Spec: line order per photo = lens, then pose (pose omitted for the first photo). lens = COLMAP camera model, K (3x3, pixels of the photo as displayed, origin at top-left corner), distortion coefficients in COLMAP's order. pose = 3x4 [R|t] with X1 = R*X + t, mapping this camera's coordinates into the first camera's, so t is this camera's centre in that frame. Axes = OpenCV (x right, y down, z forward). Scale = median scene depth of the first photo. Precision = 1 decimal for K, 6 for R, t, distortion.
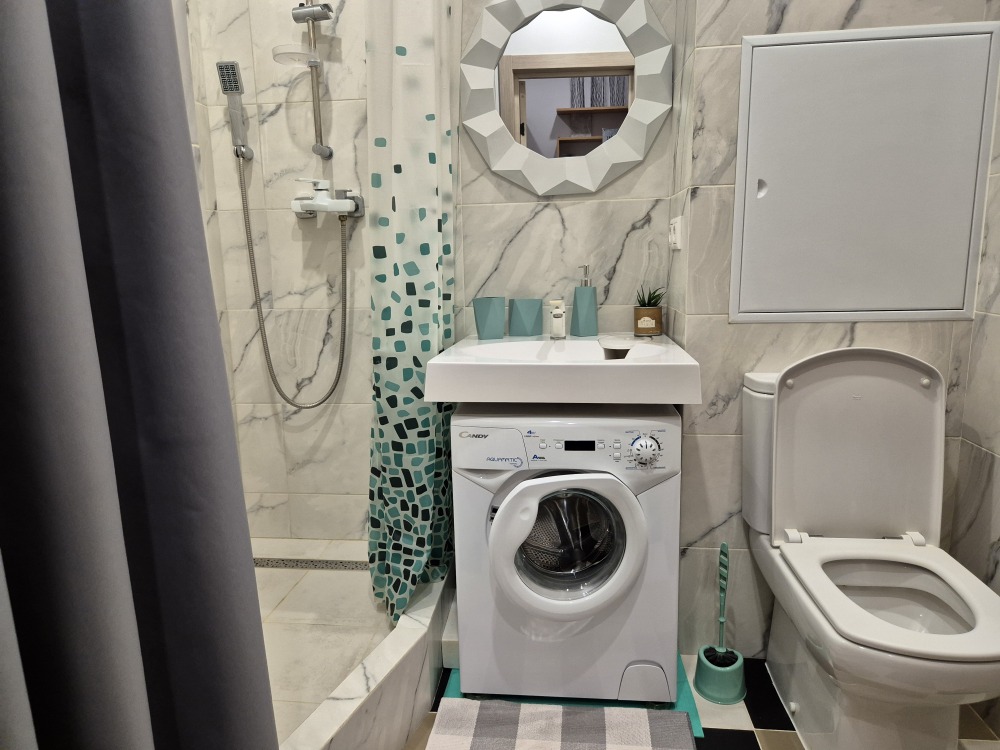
lens RADIAL K [[671.3, 0, 496.5], [0, 671.3, 367.7], [0, 0, 1]] dist [0.053924, -0.047032]
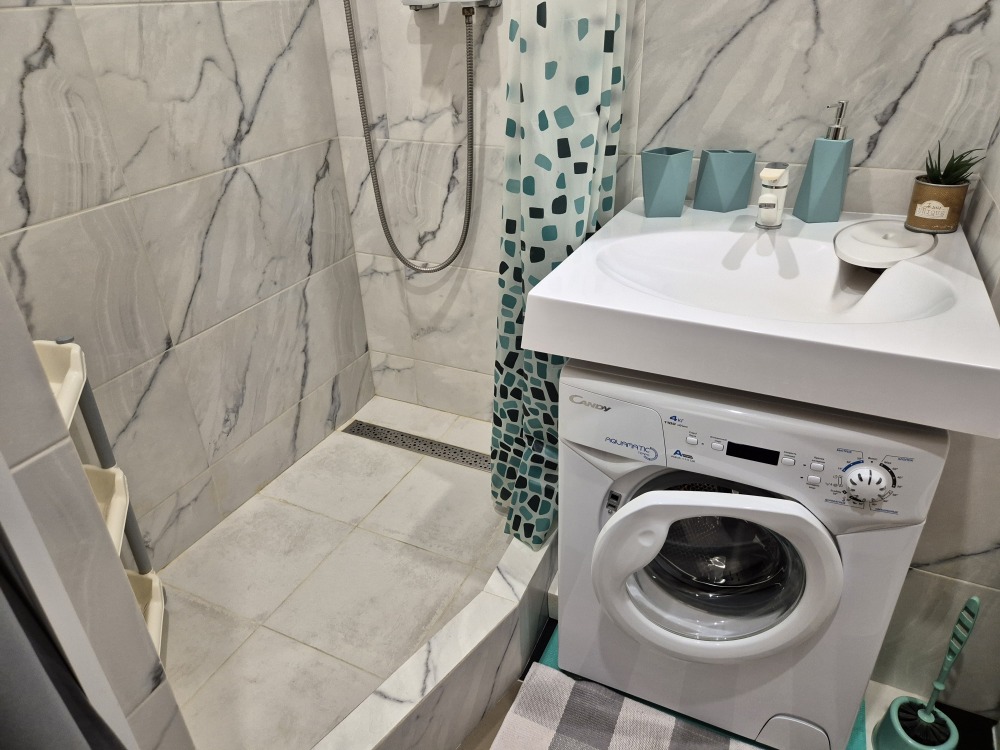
lens RADIAL K [[671.3, 0, 496.5], [0, 671.3, 367.7], [0, 0, 1]] dist [0.053924, -0.047032]
pose [[0.947120, 0.148549, -0.284423, 0.046948], [-0.042682, 0.936834, 0.347161, -0.120943], [0.318027, -0.316663, 0.893635, 0.276334]]
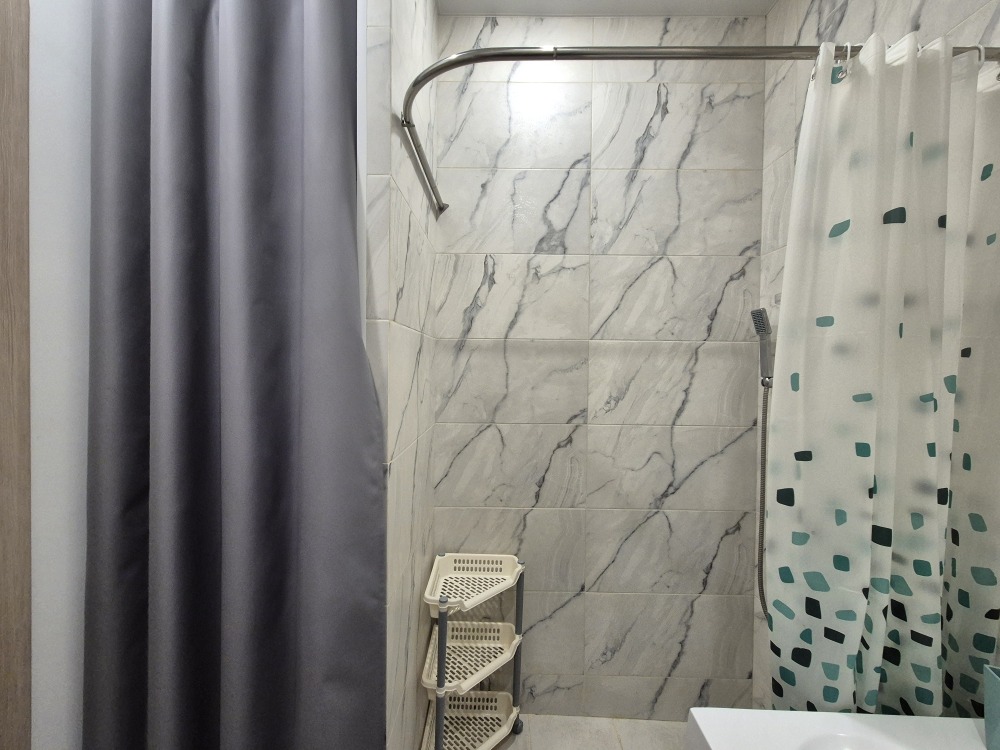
lens RADIAL K [[410.8, 0, 499.2], [0, 410.8, 370.5], [0, 0, 1]] dist [0.004097, -0.001163]
pose [[0.103516, 0.034422, -0.994032, 0.253061], [-0.177674, 0.983966, 0.015571, -0.269516], [0.978630, 0.175001, 0.107972, 0.494042]]
